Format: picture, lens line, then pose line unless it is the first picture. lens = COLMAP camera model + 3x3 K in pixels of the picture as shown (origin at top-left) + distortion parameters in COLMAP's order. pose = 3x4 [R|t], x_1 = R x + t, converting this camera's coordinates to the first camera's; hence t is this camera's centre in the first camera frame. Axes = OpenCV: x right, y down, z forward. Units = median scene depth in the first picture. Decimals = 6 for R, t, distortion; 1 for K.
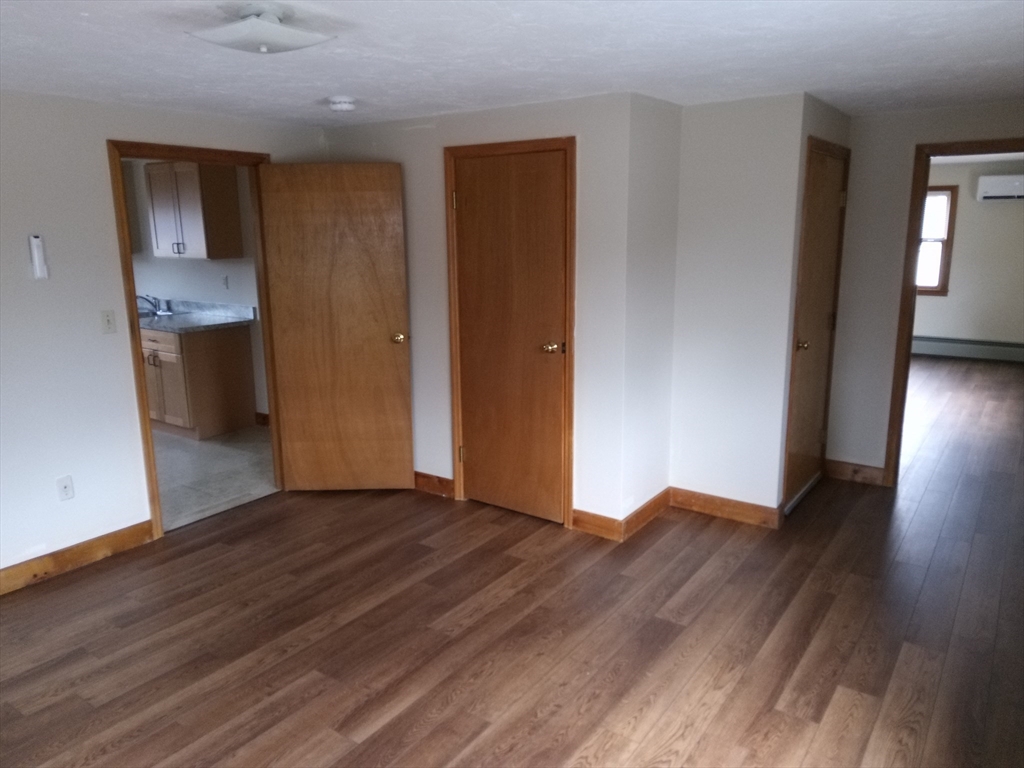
lens RADIAL K [[753.3, 0, 512.0], [0, 753.3, 384.0], [0, 0, 1]] dist [0.065812, -0.097153]
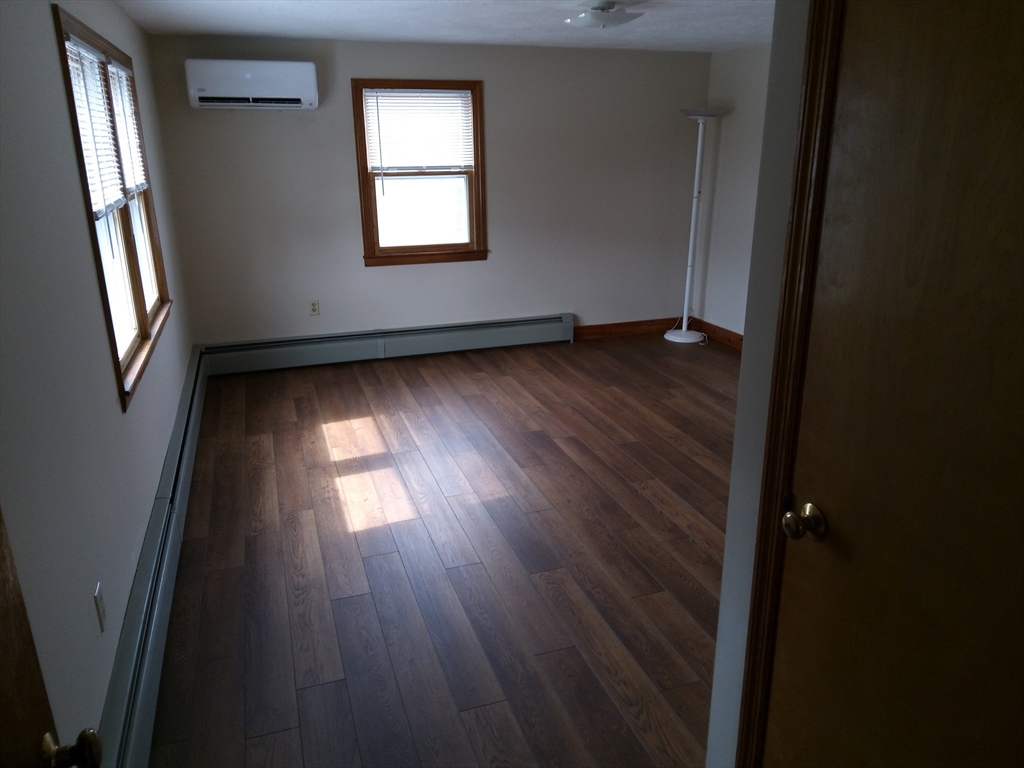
lens RADIAL K [[753.3, 0, 512.0], [0, 753.3, 384.0], [0, 0, 1]] dist [0.065812, -0.097153]
pose [[-0.596812, 0.262700, -0.758158, 1.005123], [-0.151211, 0.891132, 0.427806, -0.328169], [0.788004, 0.369962, -0.492116, 1.525098]]
